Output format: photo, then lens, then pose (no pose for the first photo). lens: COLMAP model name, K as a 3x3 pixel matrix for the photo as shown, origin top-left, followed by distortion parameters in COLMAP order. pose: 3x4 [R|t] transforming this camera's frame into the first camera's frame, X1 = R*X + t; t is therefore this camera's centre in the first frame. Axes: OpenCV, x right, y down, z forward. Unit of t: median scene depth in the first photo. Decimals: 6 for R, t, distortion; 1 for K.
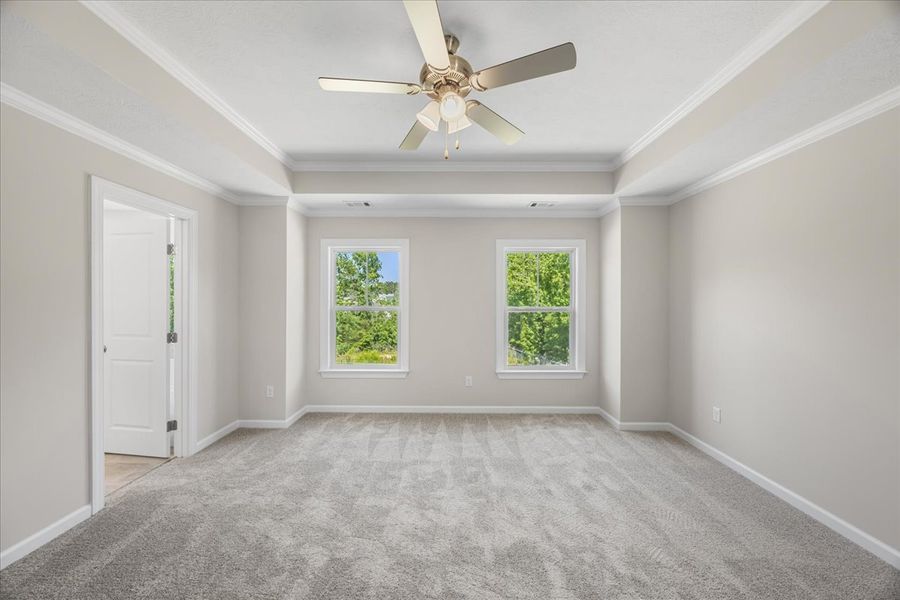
lens RADIAL K [[342.1, 0, 446.6], [0, 342.1, 302.9], [0, 0, 1]] dist [0.000371, 0.000124]
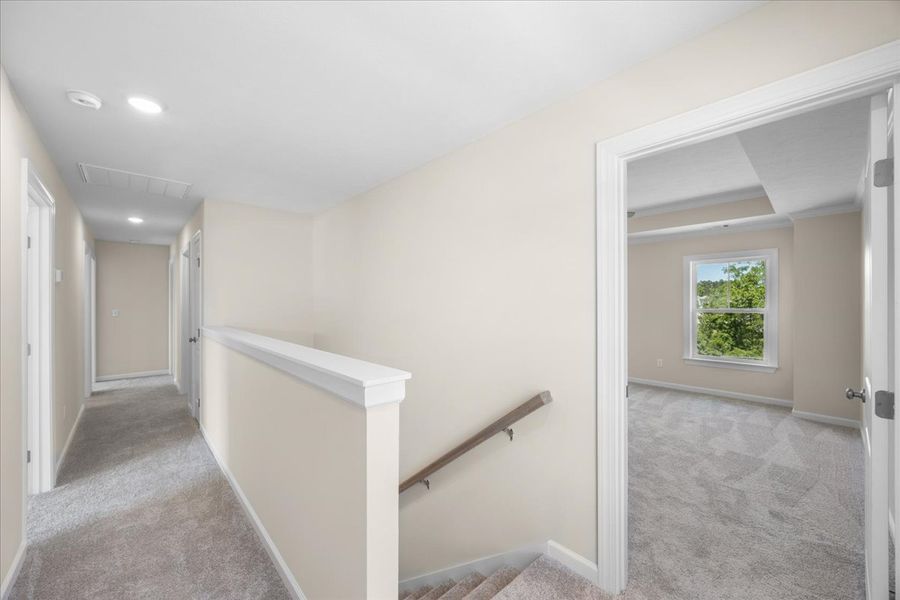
lens RADIAL K [[342.1, 0, 446.6], [0, 342.1, 302.9], [0, 0, 1]] dist [0.000371, 0.000124]
pose [[0.685411, -0.003102, -0.728150, 0.675662], [0.000004, 0.999991, -0.004256, -0.008681], [0.728157, 0.002915, 0.685405, -0.794099]]
